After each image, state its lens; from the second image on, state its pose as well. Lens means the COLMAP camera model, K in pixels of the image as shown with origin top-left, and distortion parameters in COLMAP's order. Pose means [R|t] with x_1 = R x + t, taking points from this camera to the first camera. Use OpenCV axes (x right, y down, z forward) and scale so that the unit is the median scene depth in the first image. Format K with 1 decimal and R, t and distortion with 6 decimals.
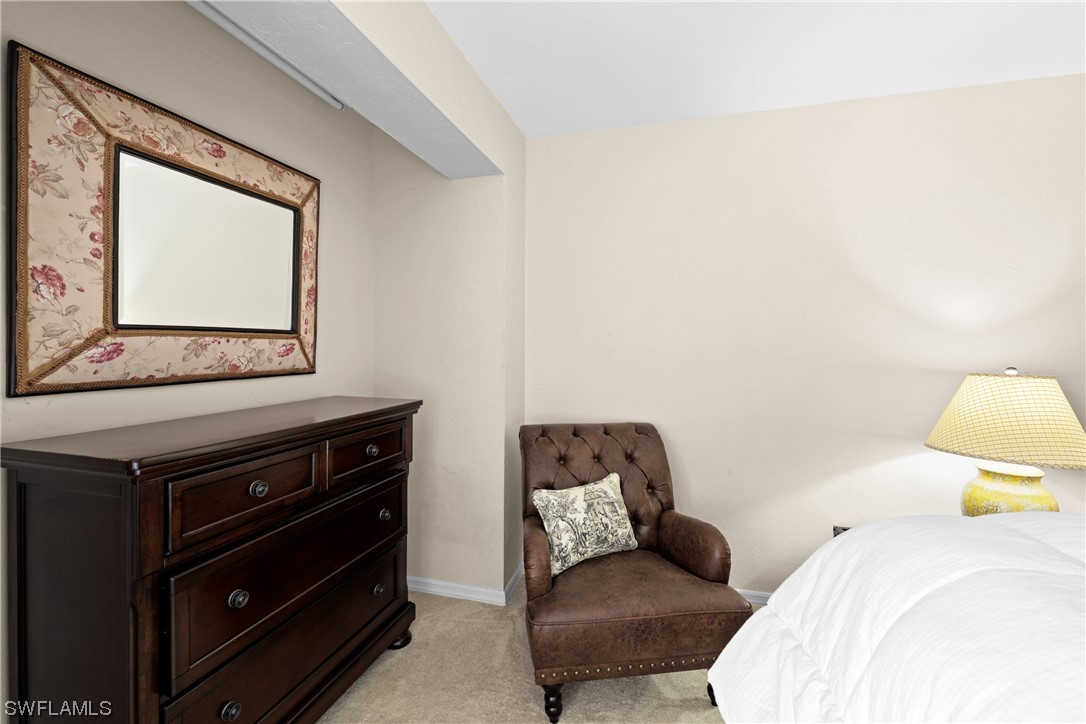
lens RADIAL K [[471.9, 0, 544.4], [0, 471.9, 351.3], [0, 0, 1]] dist [-0.001538, -0.000468]
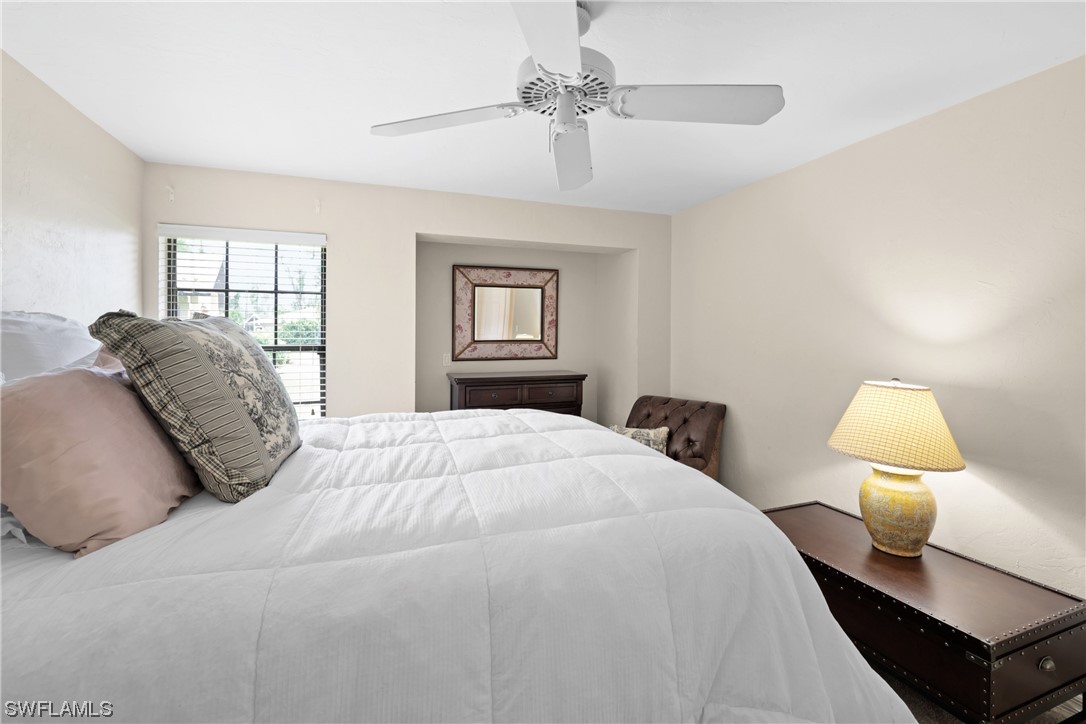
lens RADIAL K [[471.9, 0, 544.4], [0, 471.9, 351.3], [0, 0, 1]] dist [-0.001538, -0.000468]
pose [[0.585937, 0.028156, -0.809868, 1.643962], [-0.010717, 0.999578, 0.026998, -0.061624], [0.810286, -0.007140, 0.585991, -0.424866]]
